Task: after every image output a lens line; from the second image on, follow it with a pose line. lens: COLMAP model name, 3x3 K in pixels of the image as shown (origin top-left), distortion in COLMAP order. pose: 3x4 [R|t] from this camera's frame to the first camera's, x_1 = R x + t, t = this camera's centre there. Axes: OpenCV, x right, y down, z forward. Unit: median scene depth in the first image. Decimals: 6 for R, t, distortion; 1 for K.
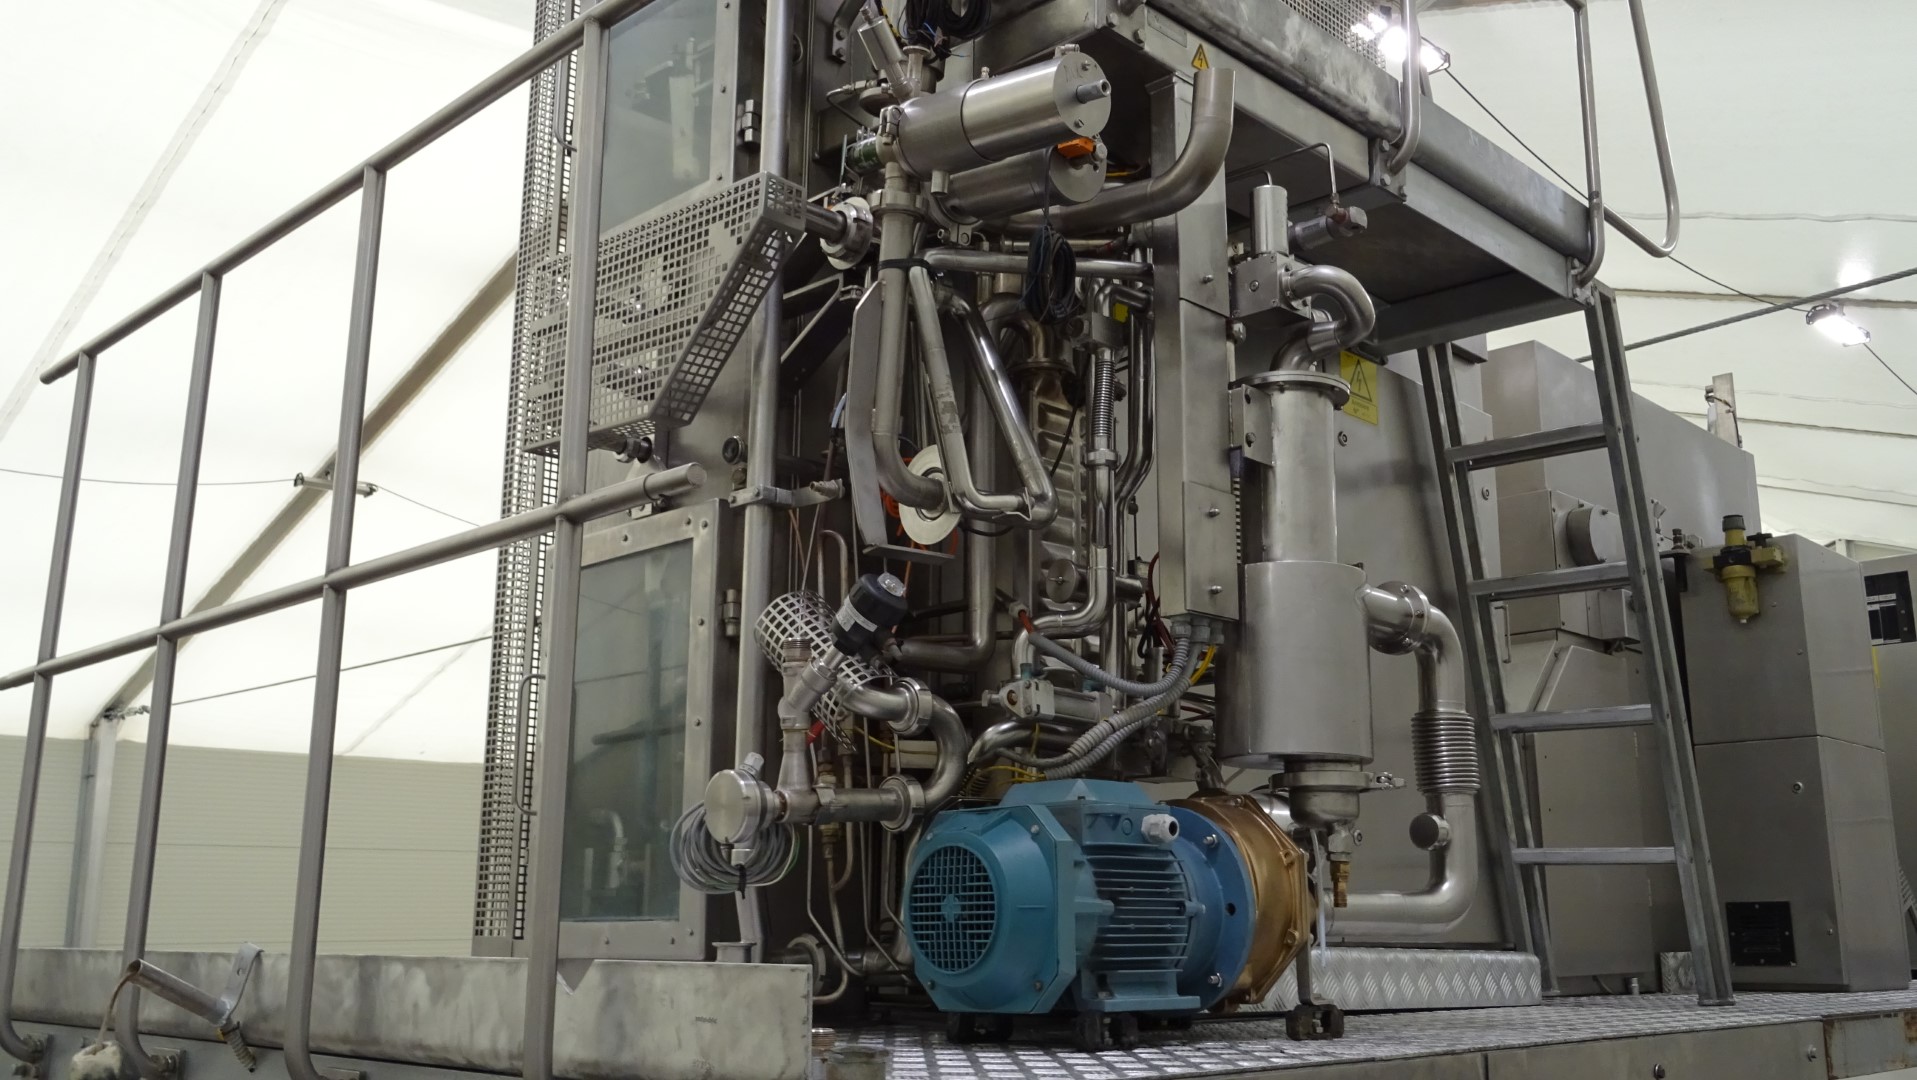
lens RADIAL K [[1690.3, 0, 958.5], [0, 1690.3, 540.0], [0, 0, 1]] dist [-0.006415, 0.002180]
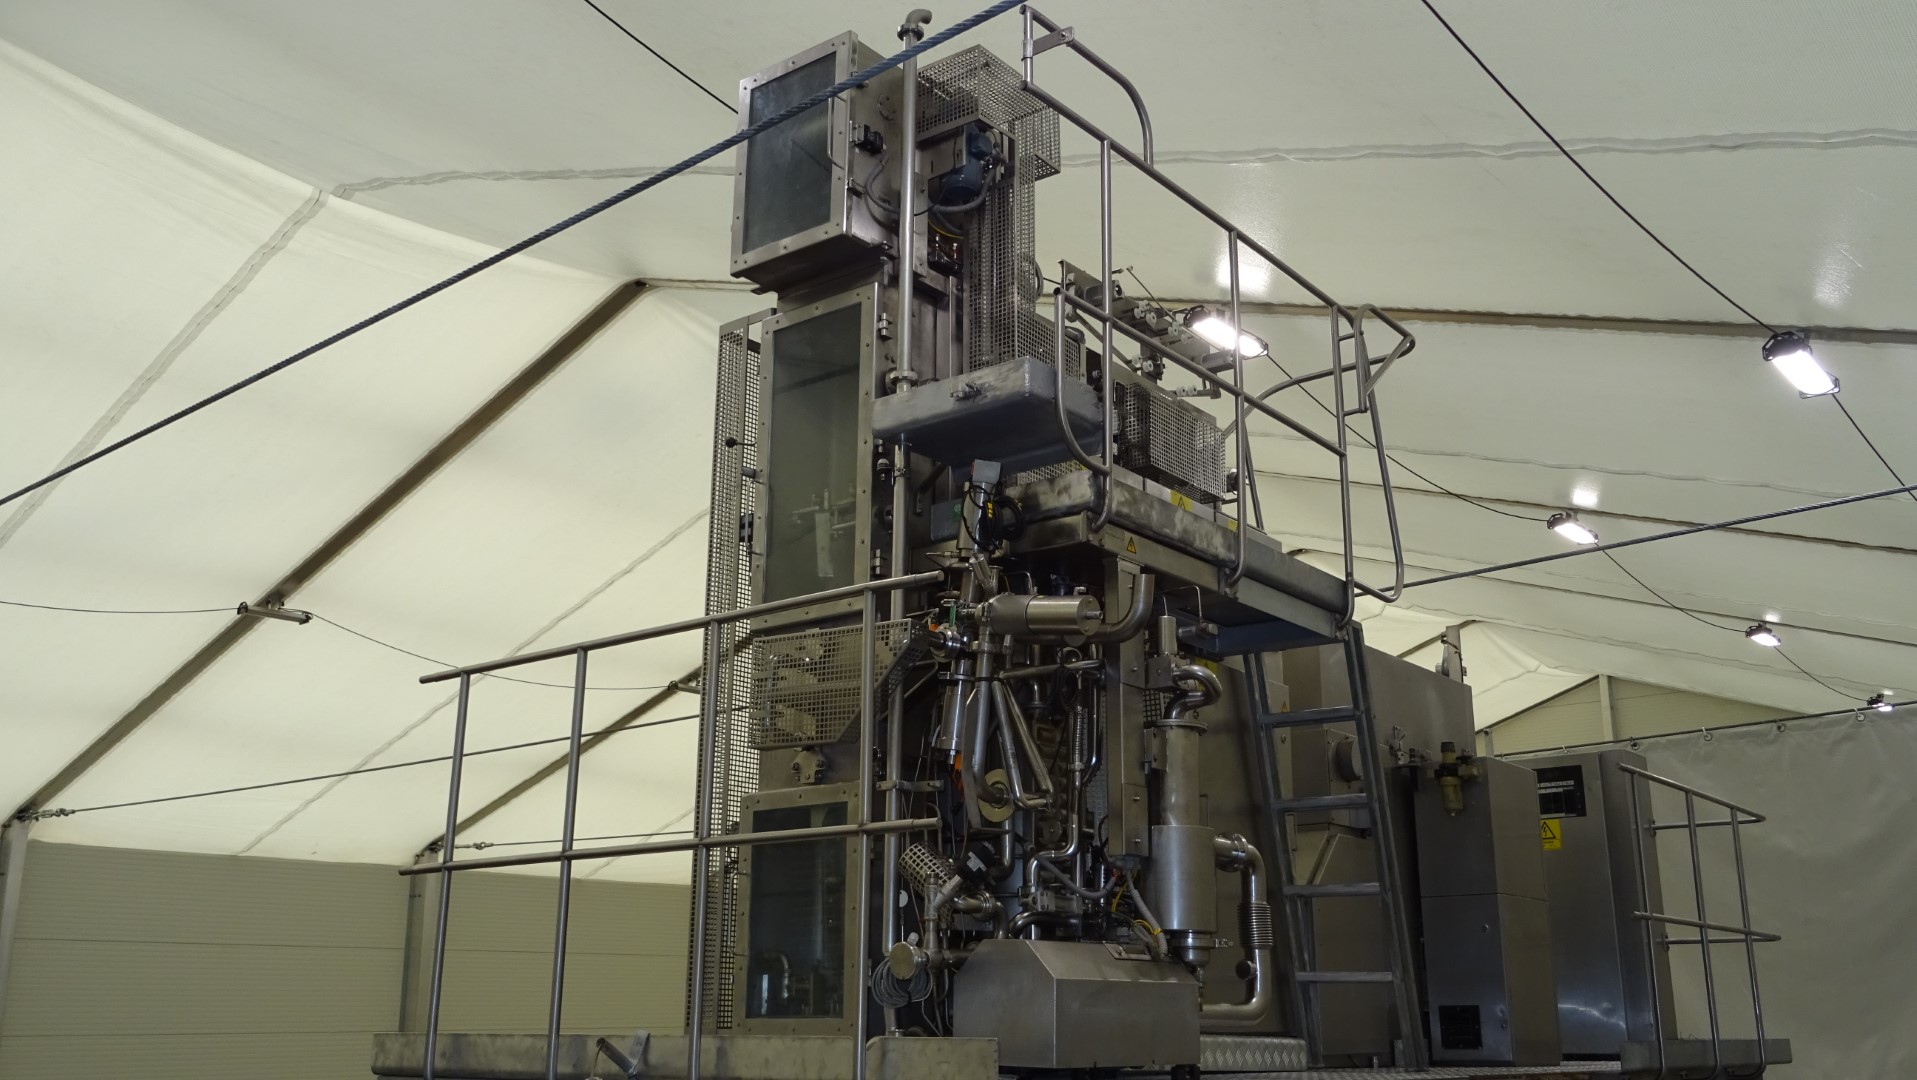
lens RADIAL K [[1673.1, 0, 956.1], [0, 1673.1, 553.5], [0, 0, 1]] dist [0.000920, -0.001803]
pose [[0.994603, 0.029958, 0.099334, -0.202390], [-0.025254, 0.998514, -0.048281, -0.162286], [-0.100632, 0.045512, 0.993882, -0.705909]]
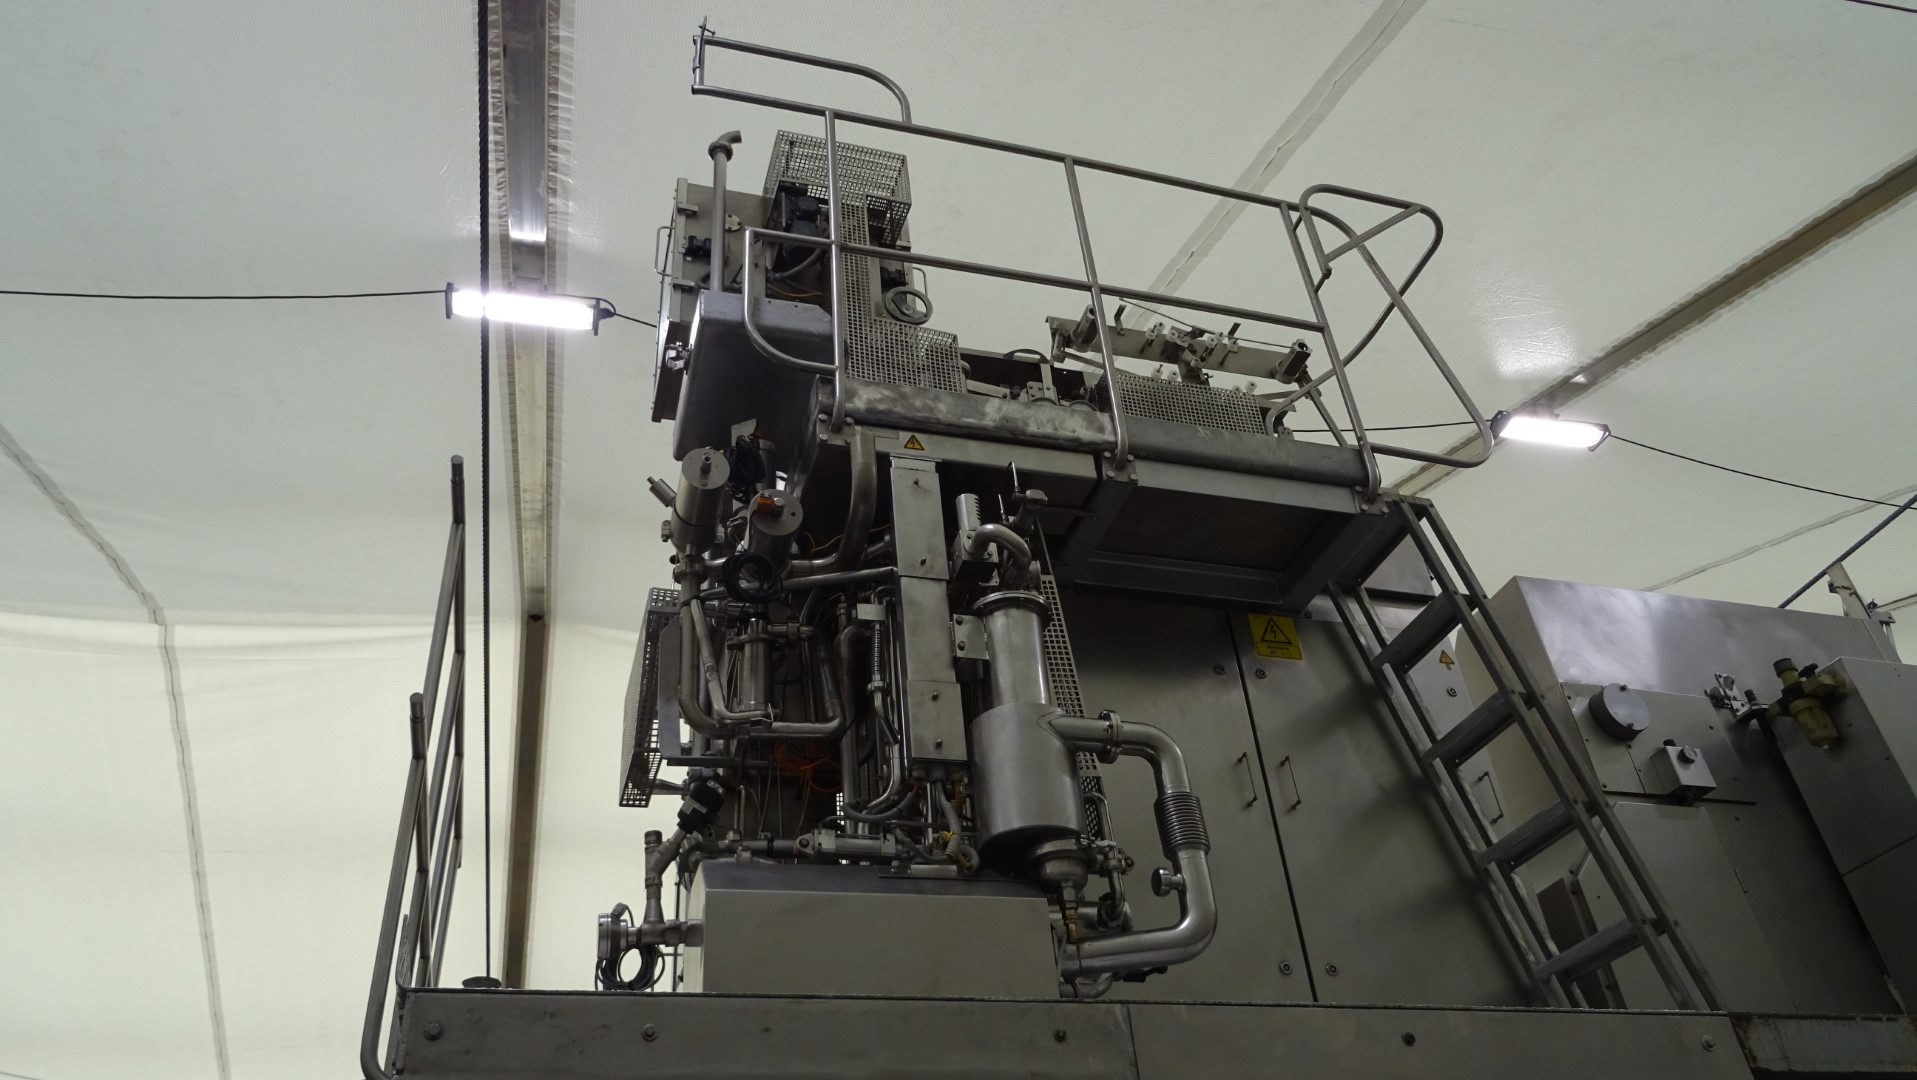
lens RADIAL K [[1386.1, 0, 959.6], [0, 1386.1, 535.6], [0, 0, 1]] dist [-0.011788, 0.007406]
pose [[0.876002, -0.349669, -0.332194, 0.522090], [0.193723, 0.885848, -0.421597, 0.315289], [0.441692, 0.304966, 0.843744, -0.051783]]
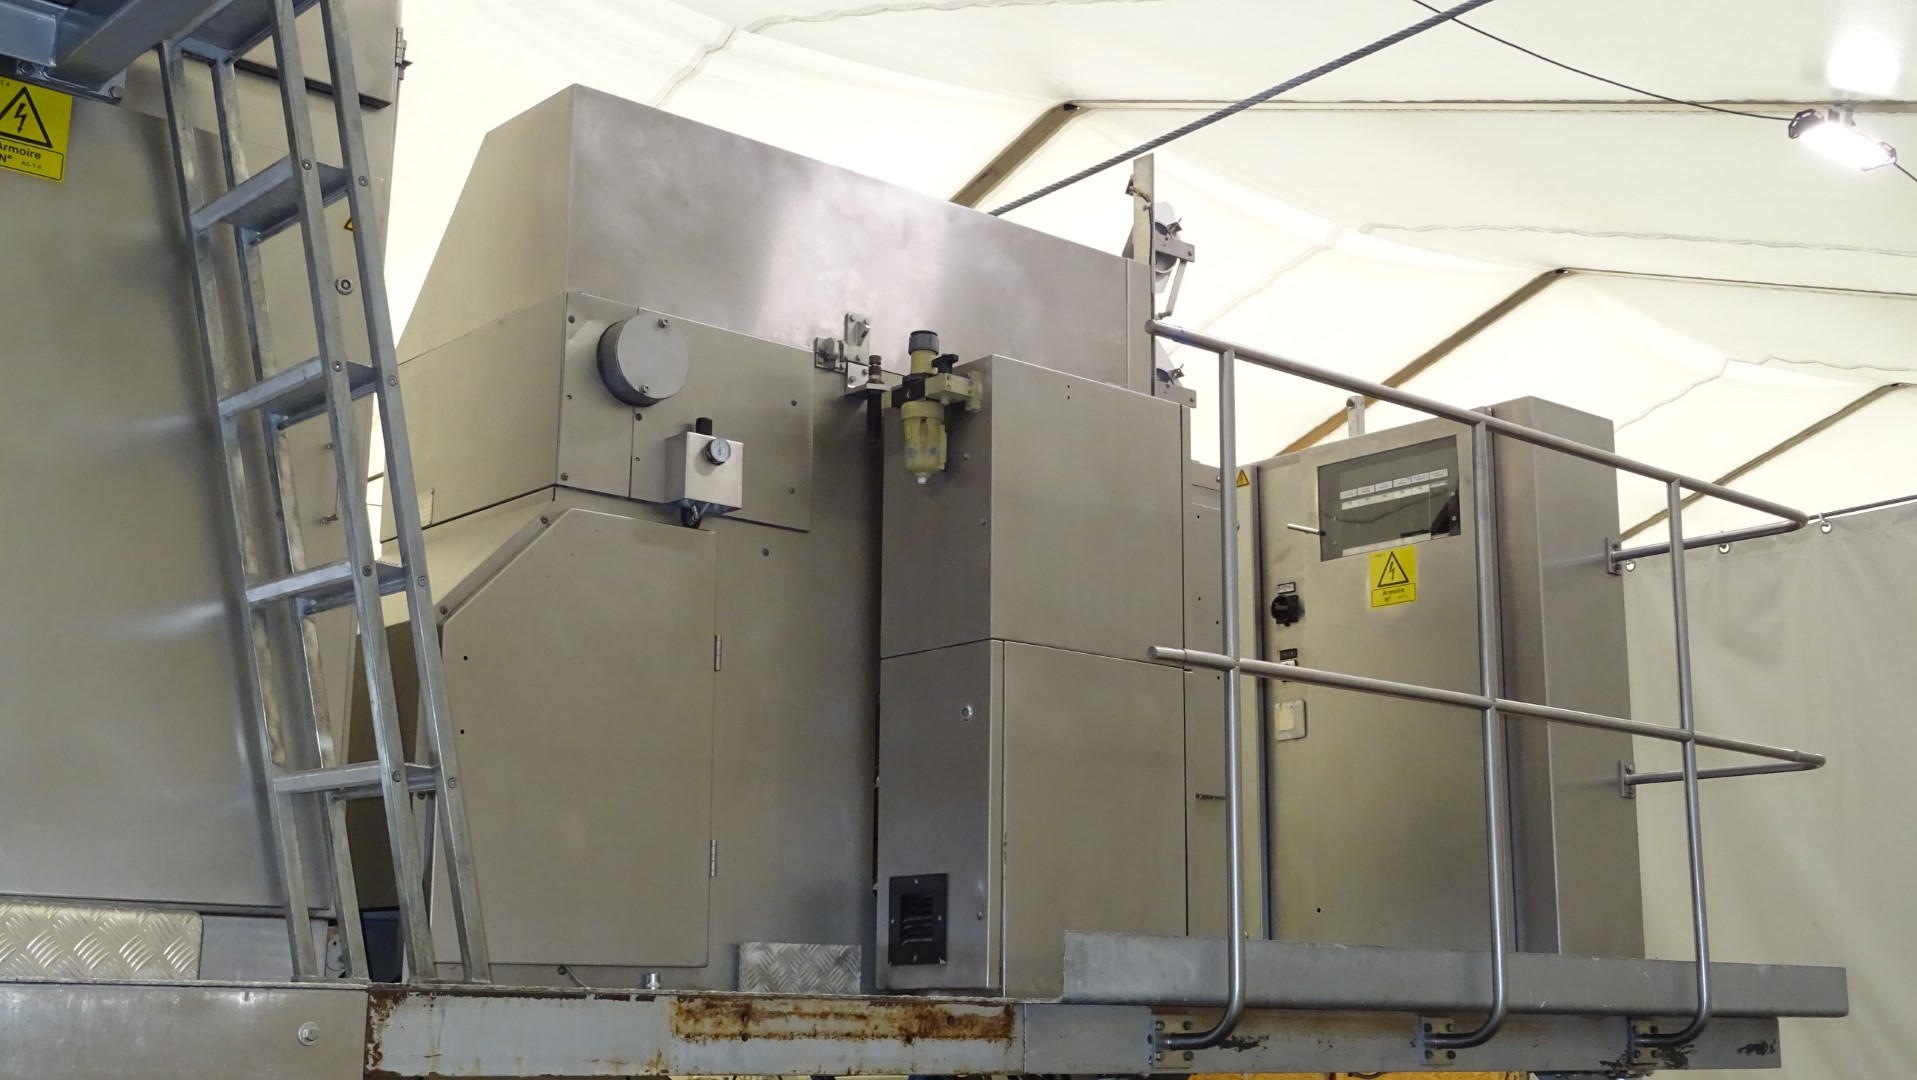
lens RADIAL K [[2262.0, 0, 1002.6], [0, 2262.0, 548.4], [0, 0, 1]] dist [-0.027704, 0.004272]
pose [[0.998405, -0.014187, -0.054638, 0.896052], [0.015221, 0.999712, 0.018552, 0.096774], [0.054359, -0.019354, 0.998334, 0.093557]]
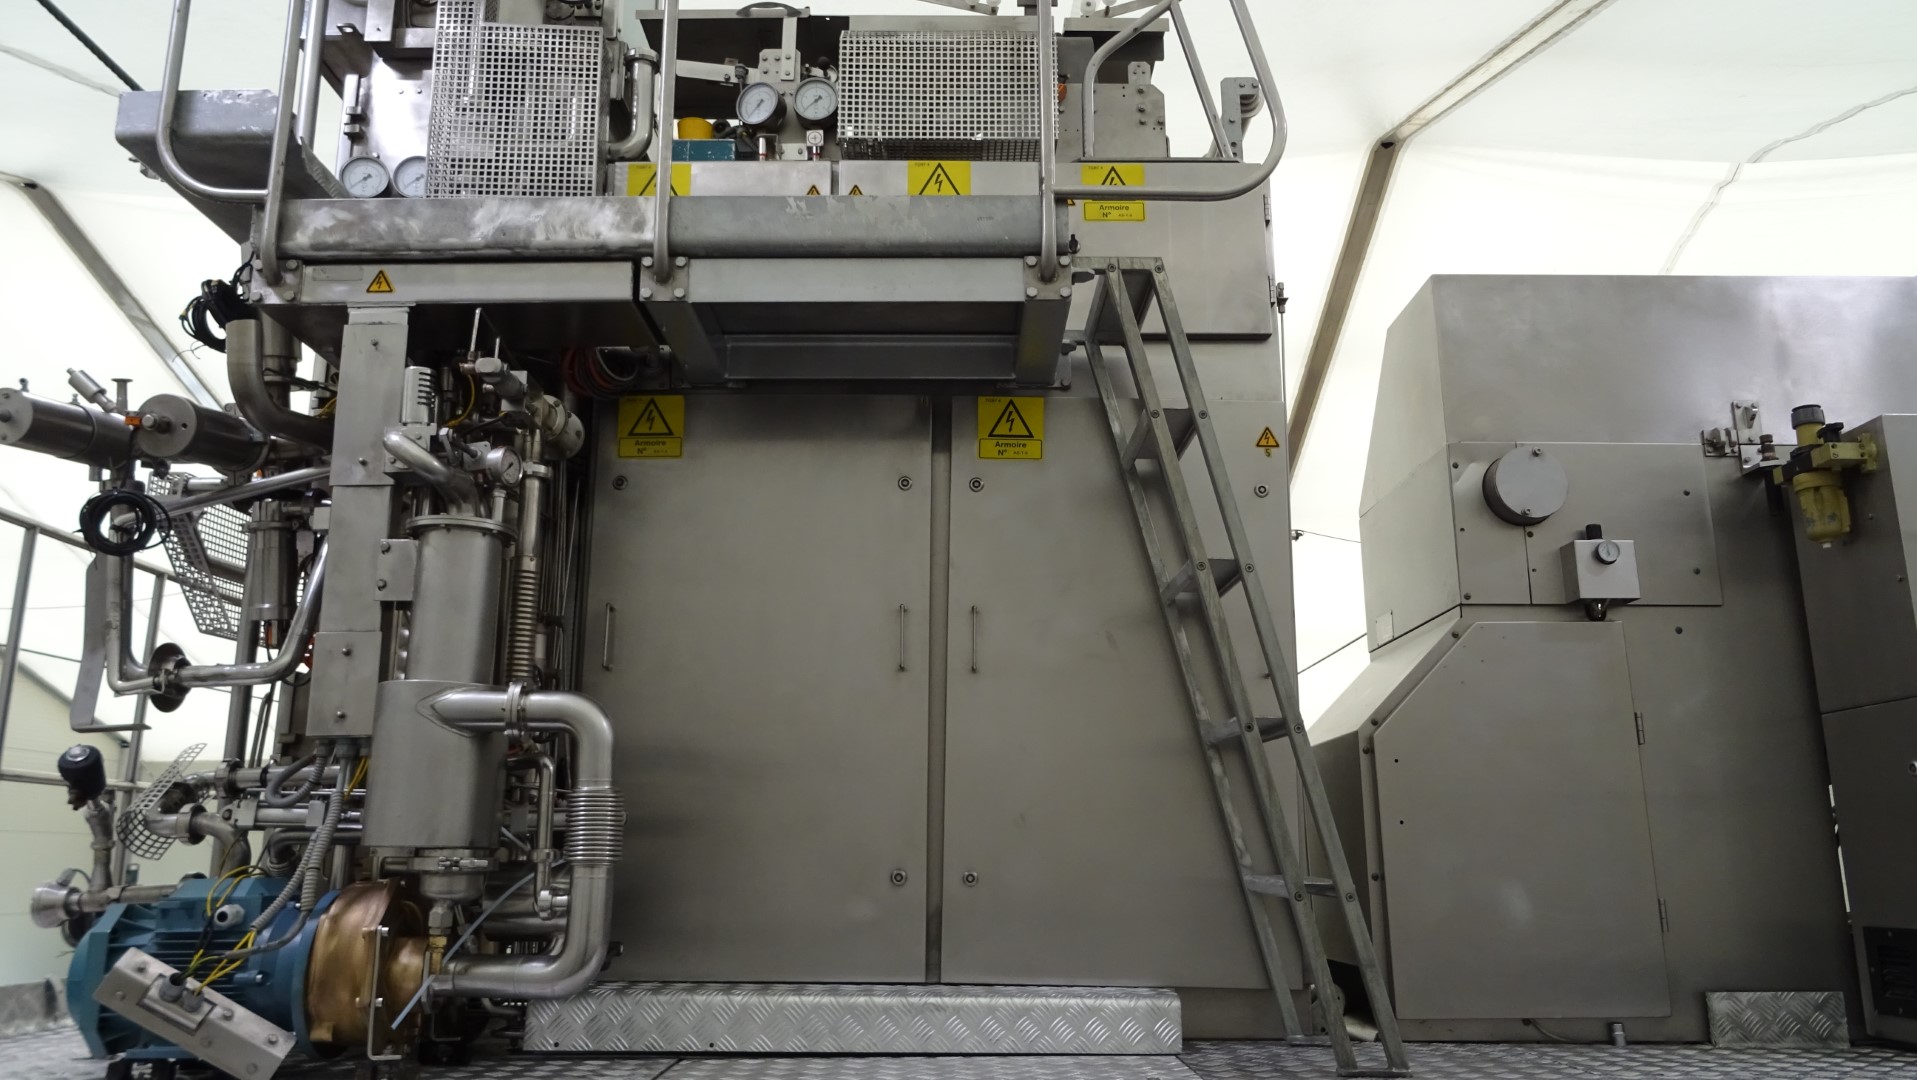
lens RADIAL K [[1370.2, 0, 961.2], [0, 1370.2, 530.6], [0, 0, 1]] dist [-0.002413, 0.000999]
pose [[0.709773, -0.173714, -0.682675, 0.989896], [0.163756, 0.983256, -0.079944, 0.044323], [0.685132, -0.055050, 0.726336, 0.487488]]
